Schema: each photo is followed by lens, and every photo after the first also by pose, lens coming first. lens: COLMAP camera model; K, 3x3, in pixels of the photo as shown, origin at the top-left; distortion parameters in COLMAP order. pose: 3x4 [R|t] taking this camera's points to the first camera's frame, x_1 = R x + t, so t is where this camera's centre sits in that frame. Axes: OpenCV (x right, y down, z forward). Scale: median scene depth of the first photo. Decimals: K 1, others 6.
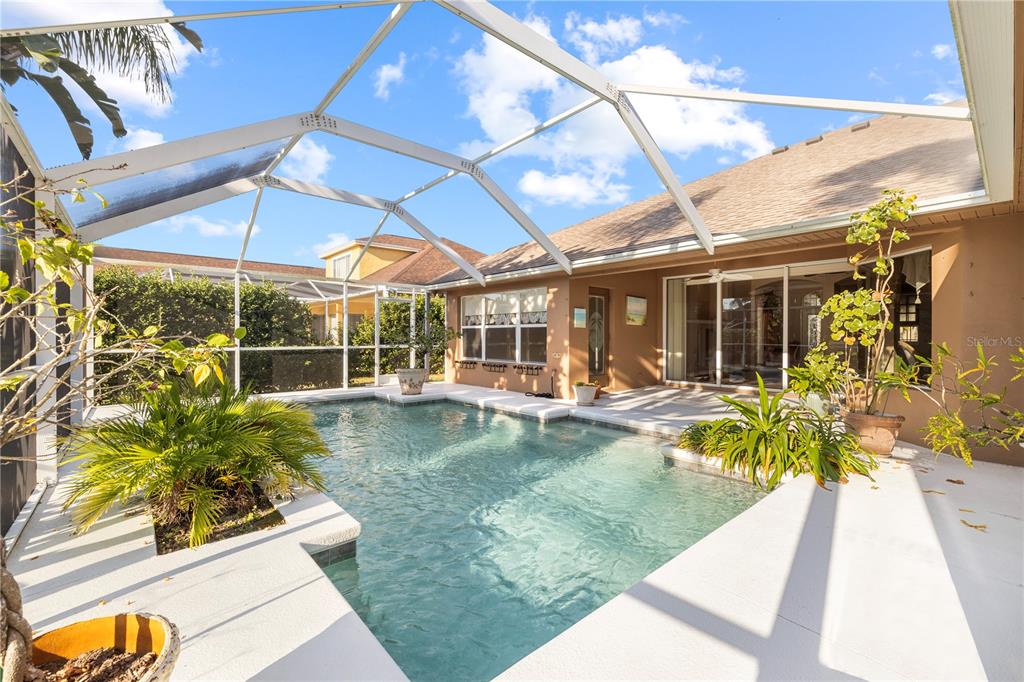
lens RADIAL K [[432.8, 0, 507.7], [0, 432.8, 340.0], [0, 0, 1]] dist [0.004312, -0.001435]
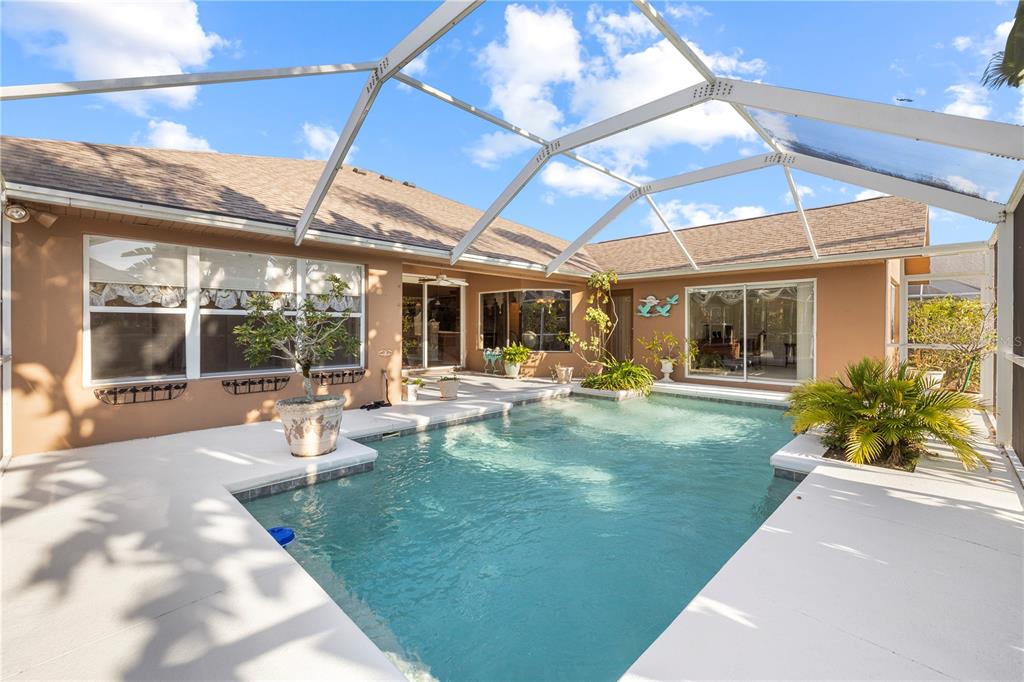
lens RADIAL K [[432.8, 0, 509.0], [0, 432.8, 330.2], [0, 0, 1]] dist [0.004312, -0.001435]
pose [[-0.052226, 0.000422, 0.998635, -0.637724], [0.010664, 0.999943, 0.000136, -0.005278], [-0.998578, 0.010657, -0.052228, 0.720958]]
